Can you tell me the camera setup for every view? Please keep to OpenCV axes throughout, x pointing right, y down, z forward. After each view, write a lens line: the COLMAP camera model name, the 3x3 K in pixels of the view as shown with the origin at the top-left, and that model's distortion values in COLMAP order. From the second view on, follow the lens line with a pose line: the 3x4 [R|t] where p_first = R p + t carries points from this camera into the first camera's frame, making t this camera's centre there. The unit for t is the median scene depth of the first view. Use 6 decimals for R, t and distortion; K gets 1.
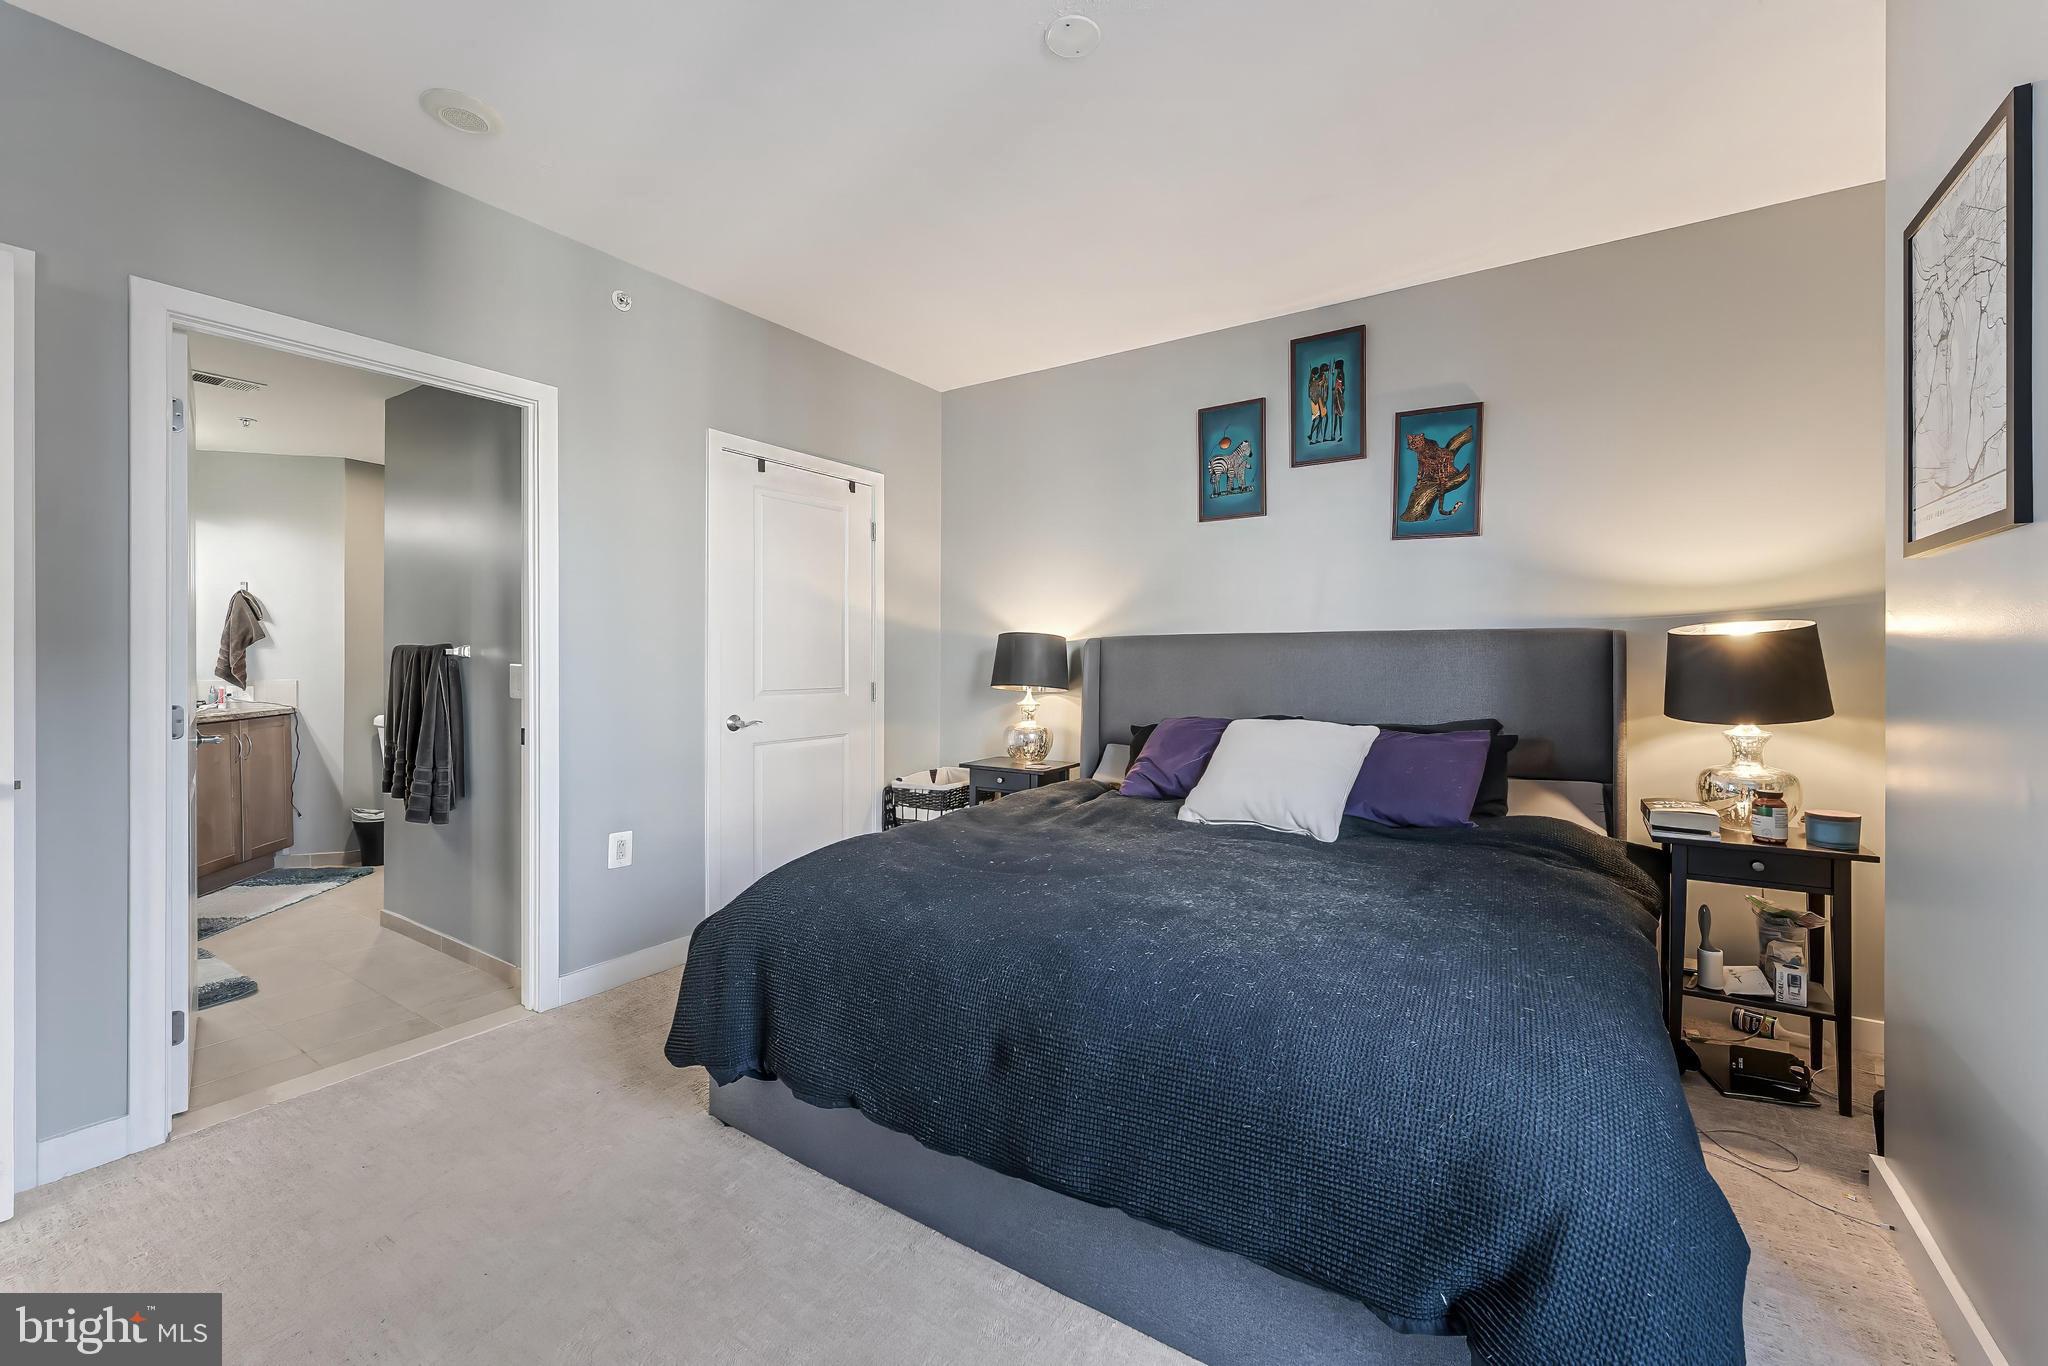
lens RADIAL K [[829.0, 0, 1028.5], [0, 829.0, 666.5], [0, 0, 1]] dist [-0.000423, -0.000253]
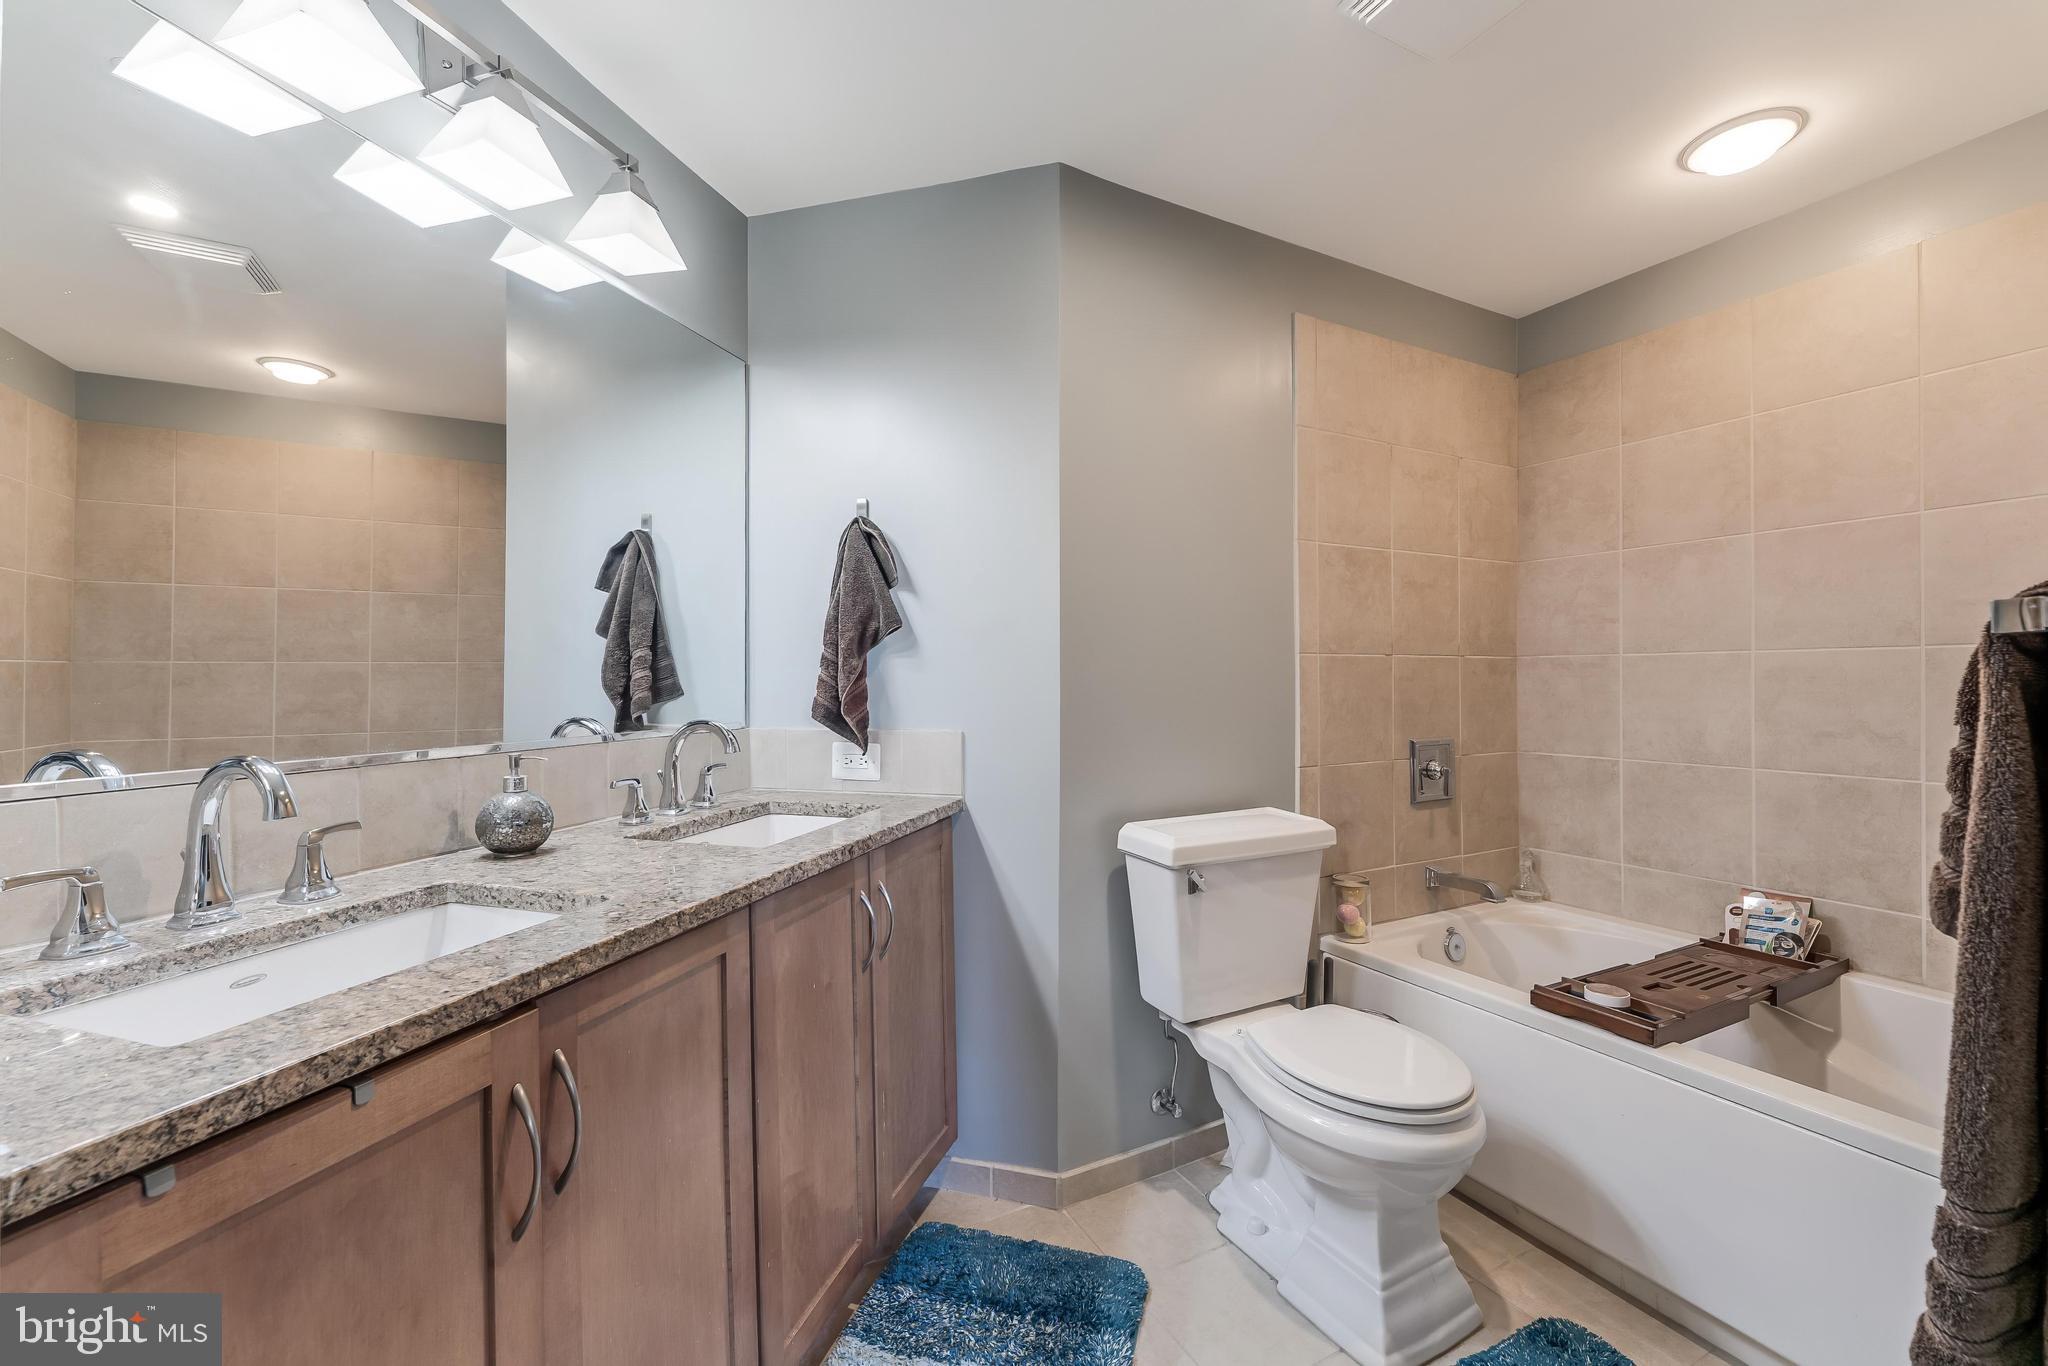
lens RADIAL K [[822.0, 0, 1032.7], [0, 822.0, 683.2], [0, 0, 1]] dist [0.001565, -0.000003]
pose [[0.875345, 0.001309, -0.483497, -0.669006], [-0.002442, 0.999996, -0.001713, -0.006723], [0.483493, 0.002680, 0.875344, 0.675366]]
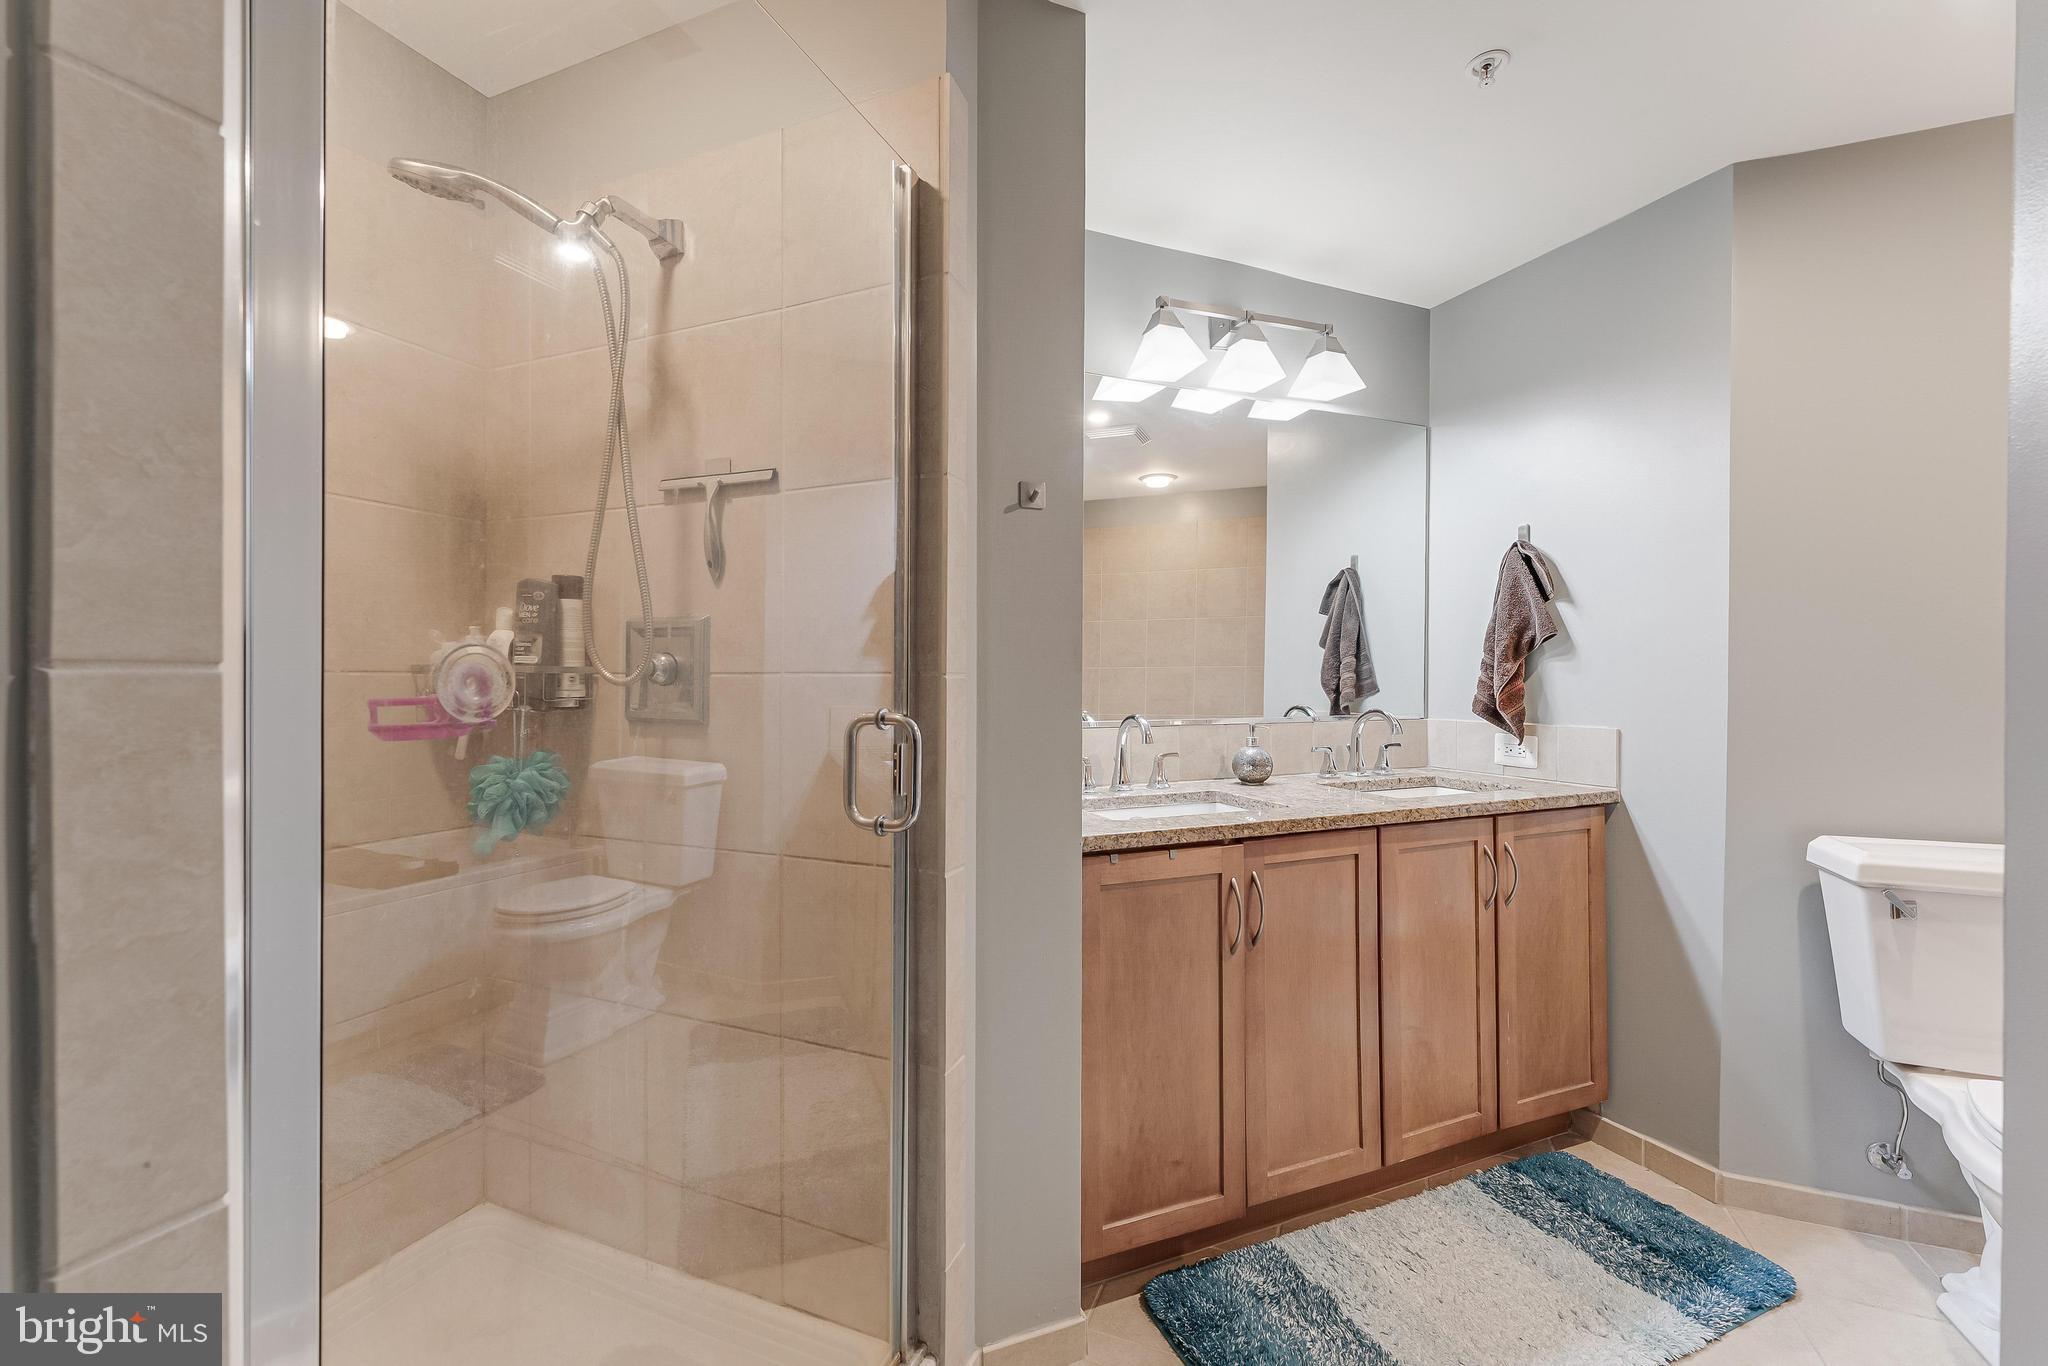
lens RADIAL K [[813.9, 0, 1030.0], [0, 813.9, 670.1], [0, 0, 1]] dist [0.008691, -0.000005]
pose [[0.179342, -0.009211, -0.983744, -0.522690], [-0.011425, 0.999869, -0.011444, -0.006418], [0.983720, 0.013291, 0.179213, 0.626571]]
